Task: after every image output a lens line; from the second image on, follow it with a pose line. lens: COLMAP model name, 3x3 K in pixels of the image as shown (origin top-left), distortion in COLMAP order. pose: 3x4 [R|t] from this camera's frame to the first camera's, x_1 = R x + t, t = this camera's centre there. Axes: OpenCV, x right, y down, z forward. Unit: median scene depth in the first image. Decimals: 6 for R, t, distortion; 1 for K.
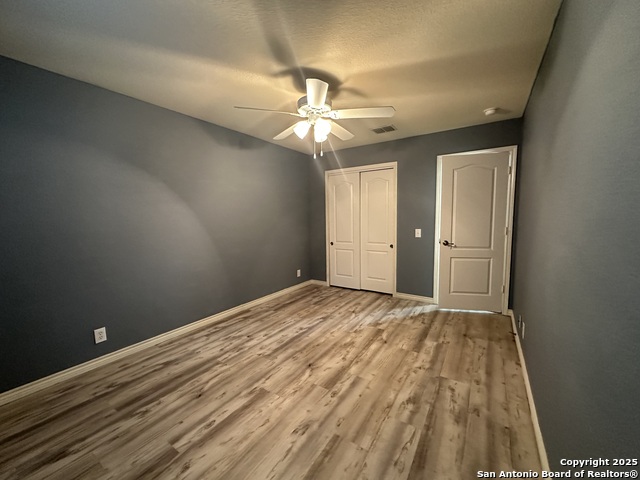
lens RADIAL K [[256.2, 0, 315.7], [0, 256.2, 238.6], [0, 0, 1]] dist [0.000593, 0.000129]
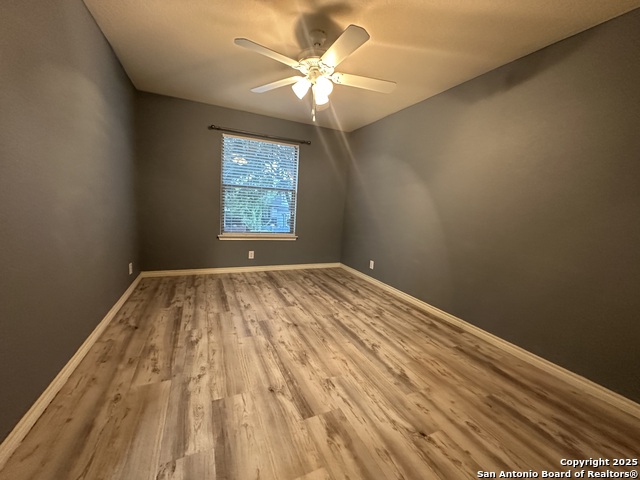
lens RADIAL K [[256.2, 0, 318.8], [0, 256.2, 239.2], [0, 0, 1]] dist [0.000593, 0.000129]
pose [[-0.519843, 0.094636, -0.849003, 0.764239], [-0.131878, 0.973040, 0.189211, -0.065797], [0.844021, 0.210325, -0.493348, 1.465734]]
